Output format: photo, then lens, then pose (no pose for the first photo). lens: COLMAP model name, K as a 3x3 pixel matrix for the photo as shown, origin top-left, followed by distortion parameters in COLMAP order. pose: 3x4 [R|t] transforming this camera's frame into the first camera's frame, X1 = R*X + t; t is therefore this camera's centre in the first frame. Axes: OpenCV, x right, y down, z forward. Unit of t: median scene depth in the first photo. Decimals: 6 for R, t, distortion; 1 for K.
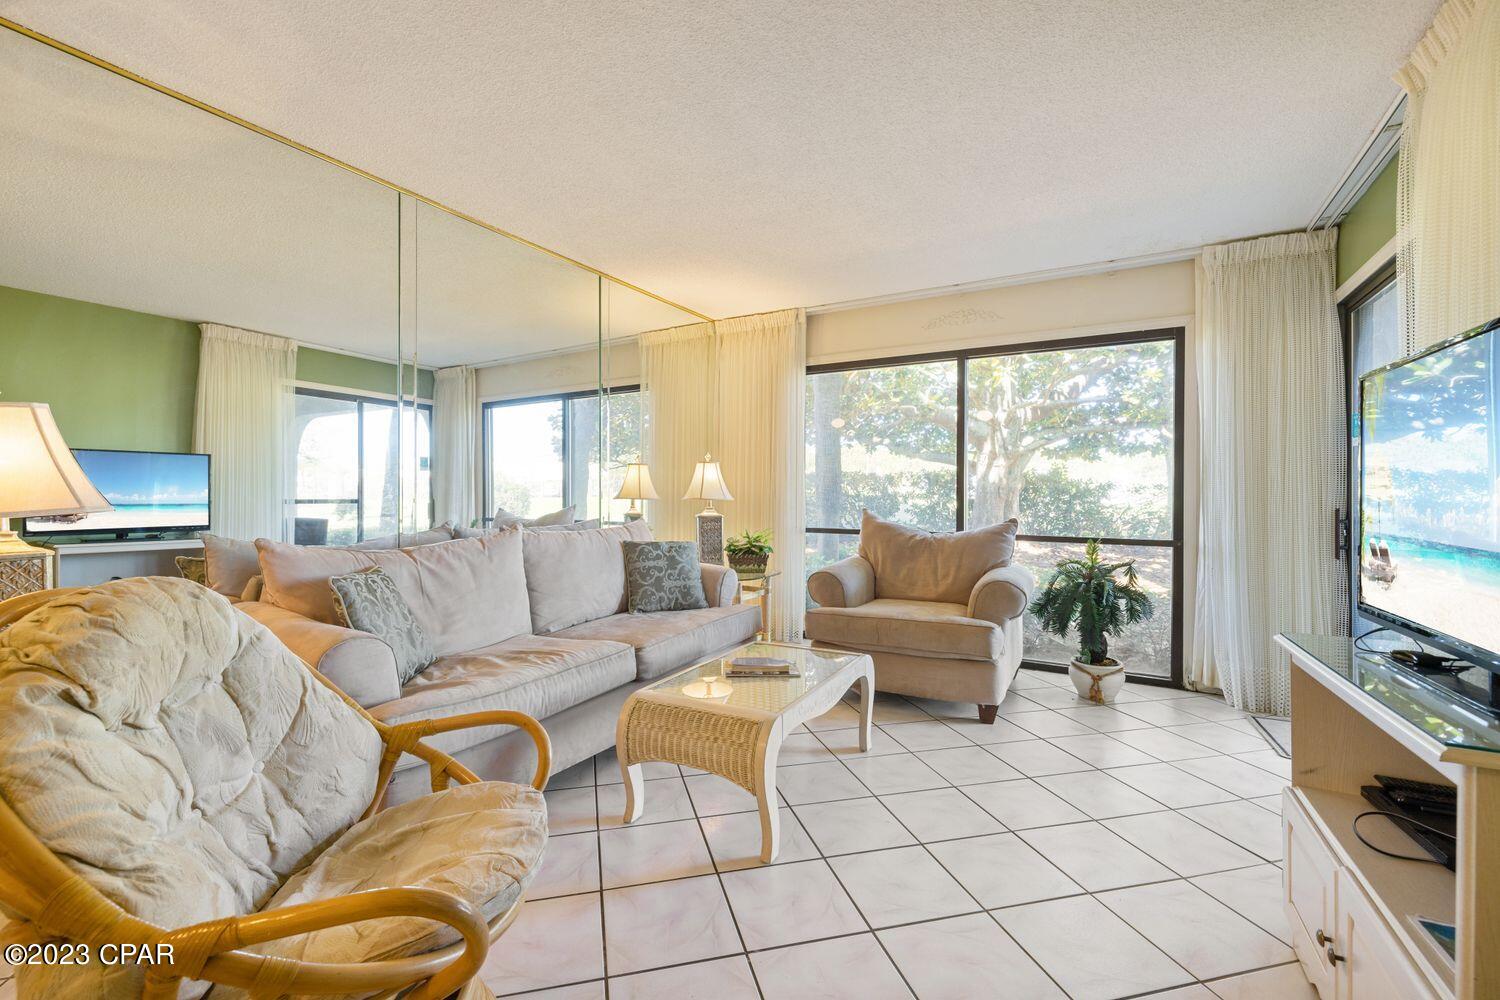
lens RADIAL K [[631.8, 0, 741.1], [0, 631.8, 495.1], [0, 0, 1]] dist [-0.000729, 0.000414]
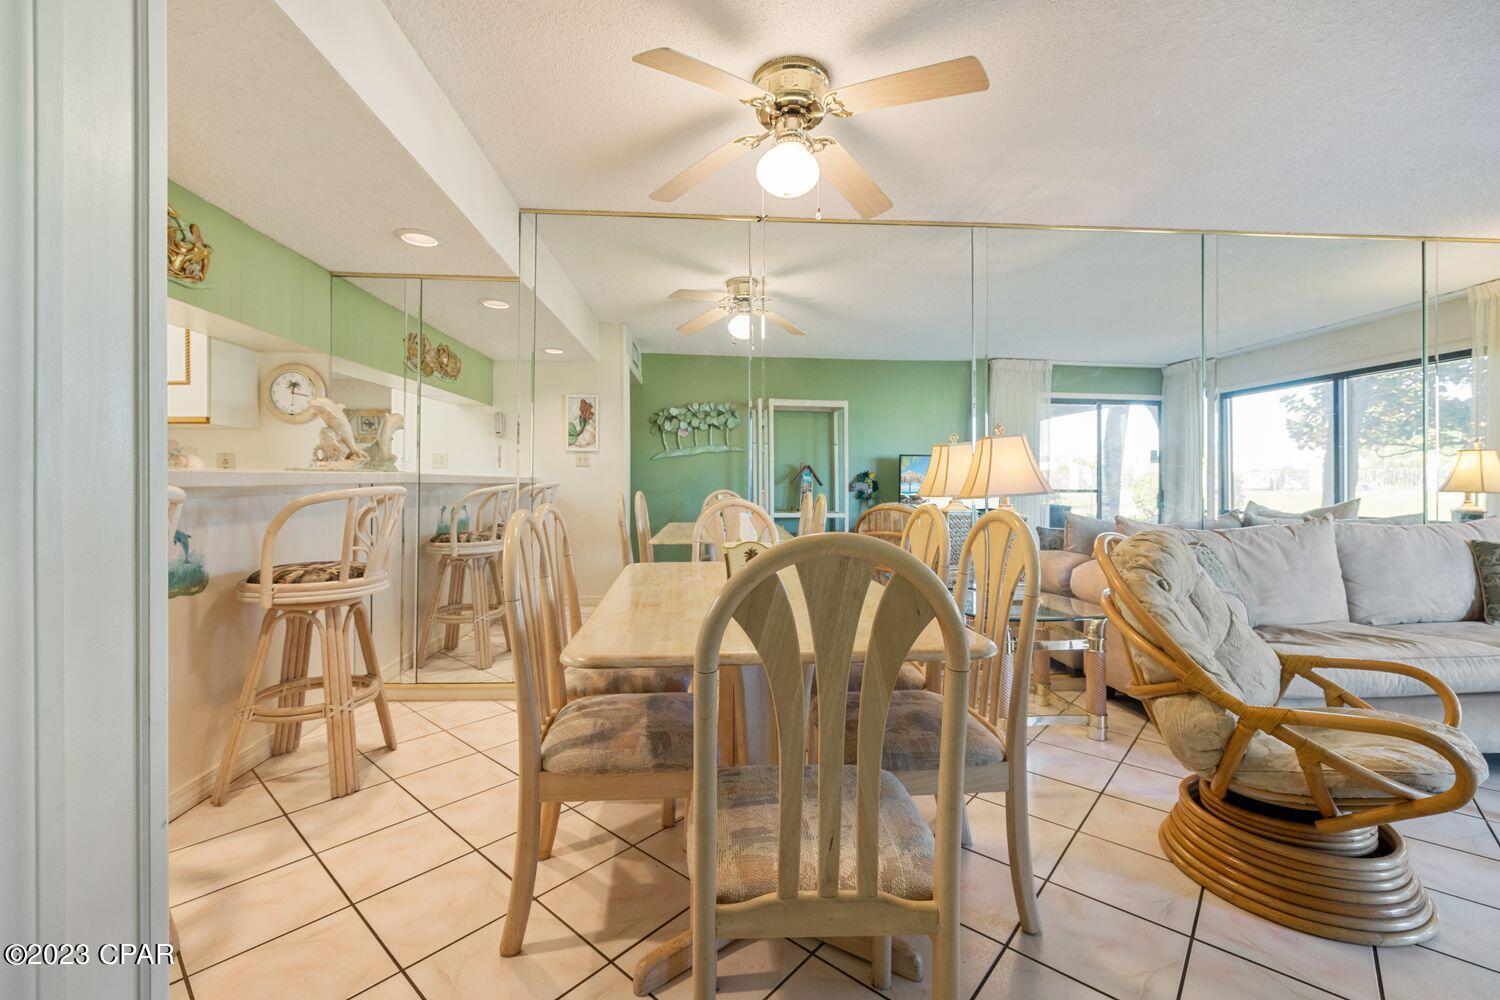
lens RADIAL K [[631.8, 0, 742.7], [0, 631.8, 481.9], [0, 0, 1]] dist [-0.000729, 0.000414]
pose [[0.568151, -0.000265, -0.822924, -0.041039], [-0.006127, 0.999971, -0.004552, 0.002830], [0.822901, 0.007628, 0.568133, -0.320482]]
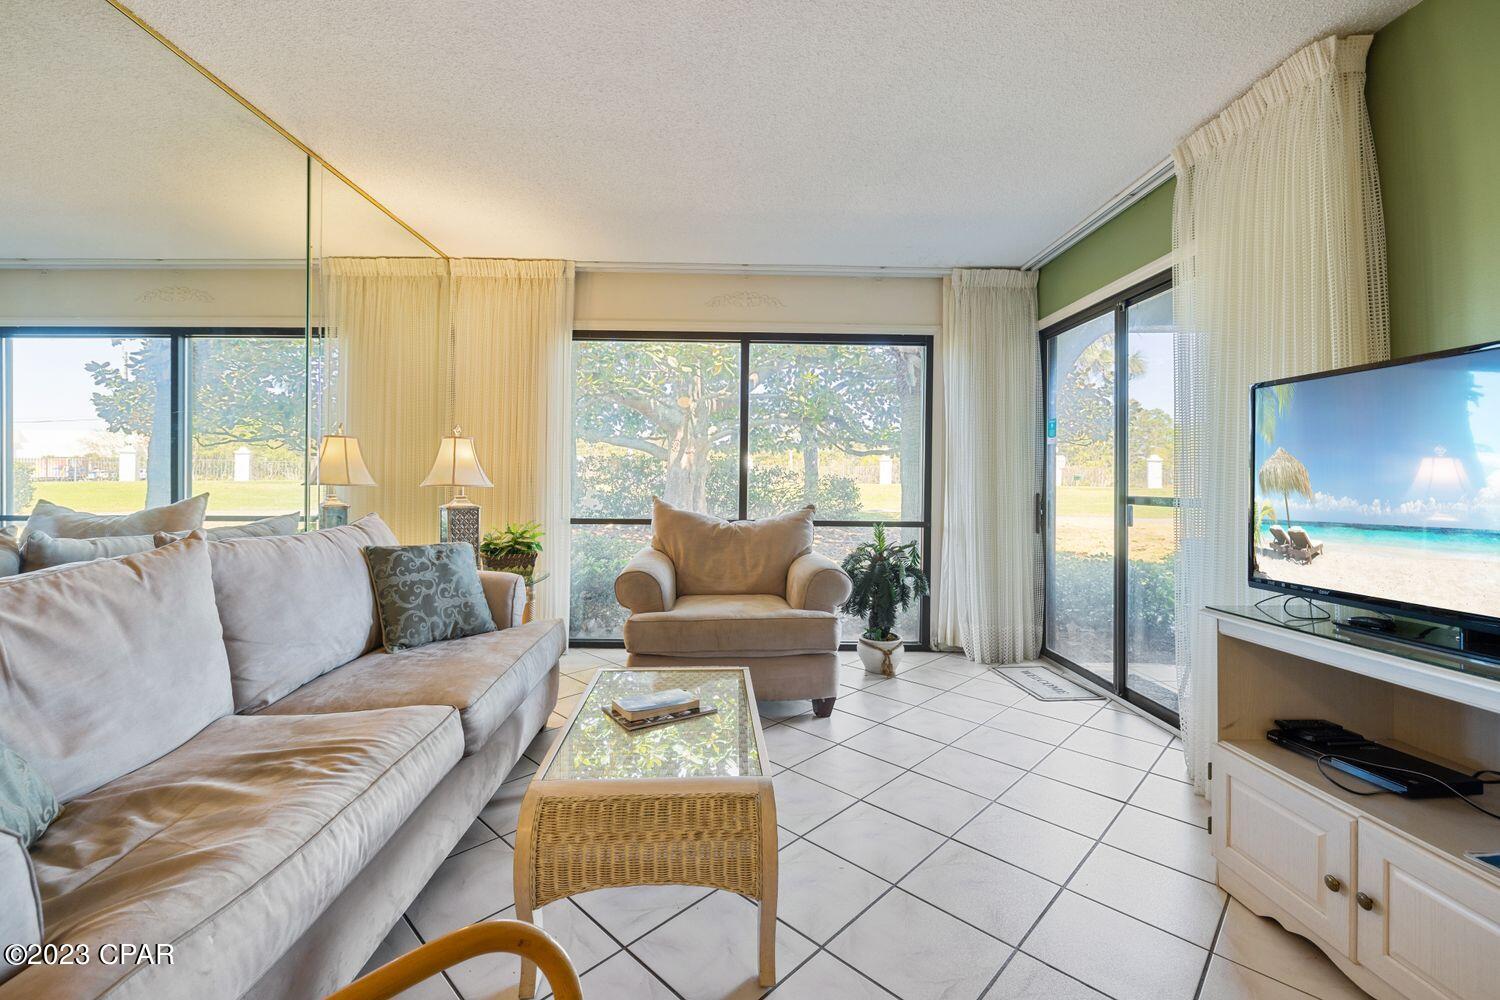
lens RADIAL K [[631.8, 0, 738.6], [0, 631.8, 473.6], [0, 0, 1]] dist [-0.000729, 0.000414]
pose [[0.855144, 0.009014, 0.518312, -0.197837], [-0.004040, 0.999934, -0.010725, -0.001273], [-0.518375, 0.007077, 0.855124, 0.206561]]
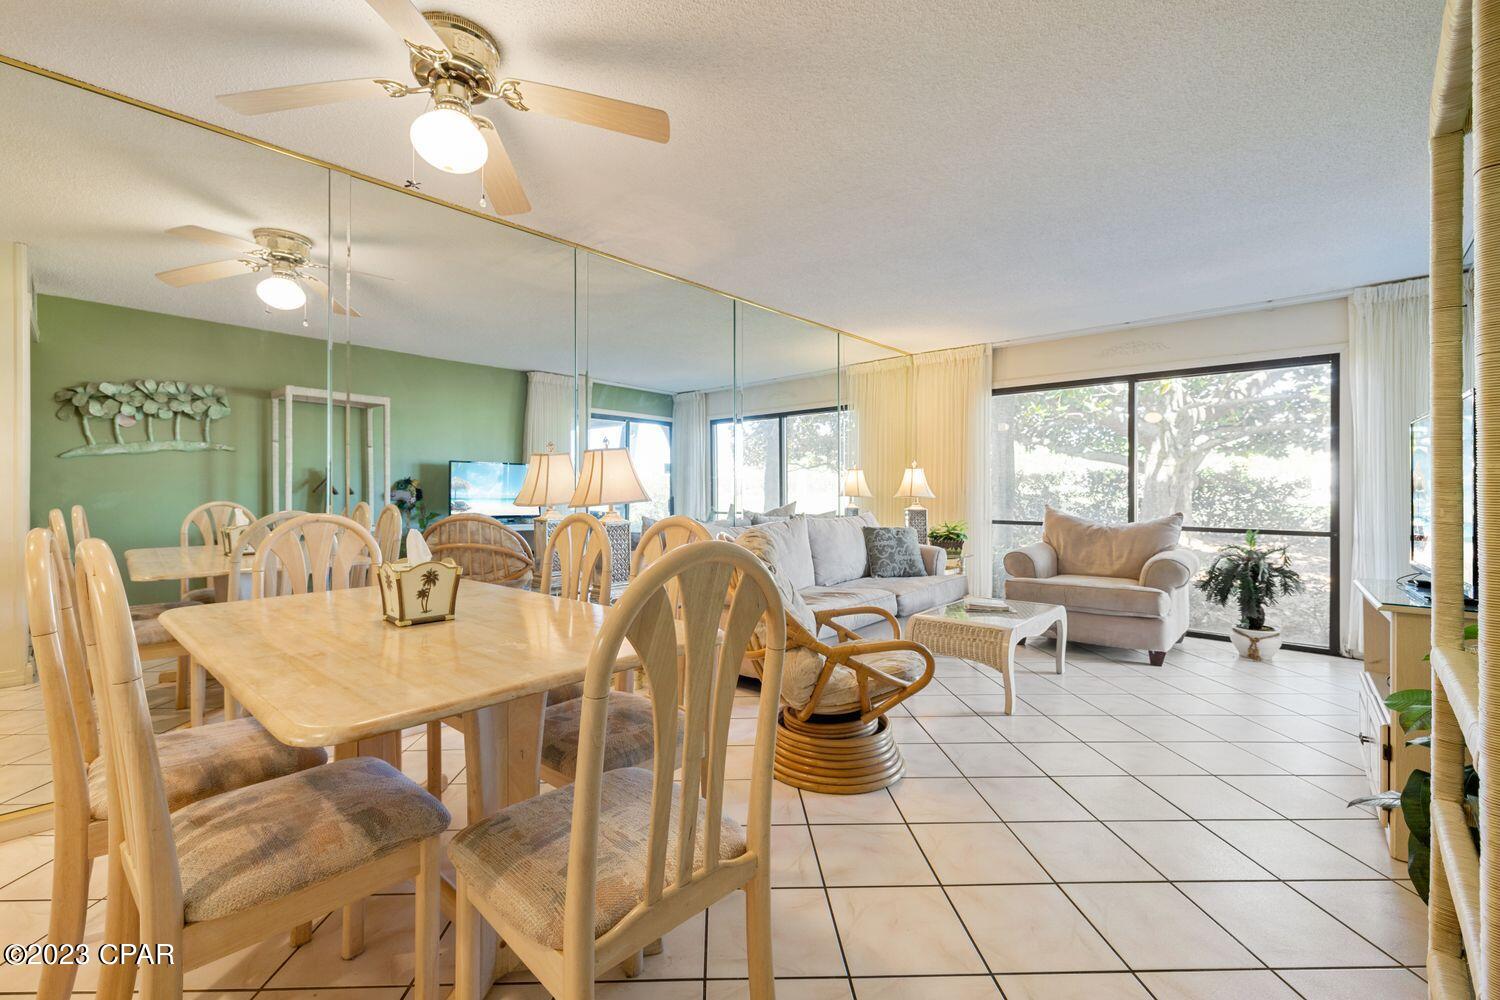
lens RADIAL K [[631.8, 0, 740.6], [0, 631.8, 489.5], [0, 0, 1]] dist [-0.000729, 0.000414]
pose [[0.977923, -0.000795, -0.208966, -0.161404], [-0.000612, 0.999978, -0.006668, 0.000865], [0.208967, 0.006649, 0.977900, -0.415411]]
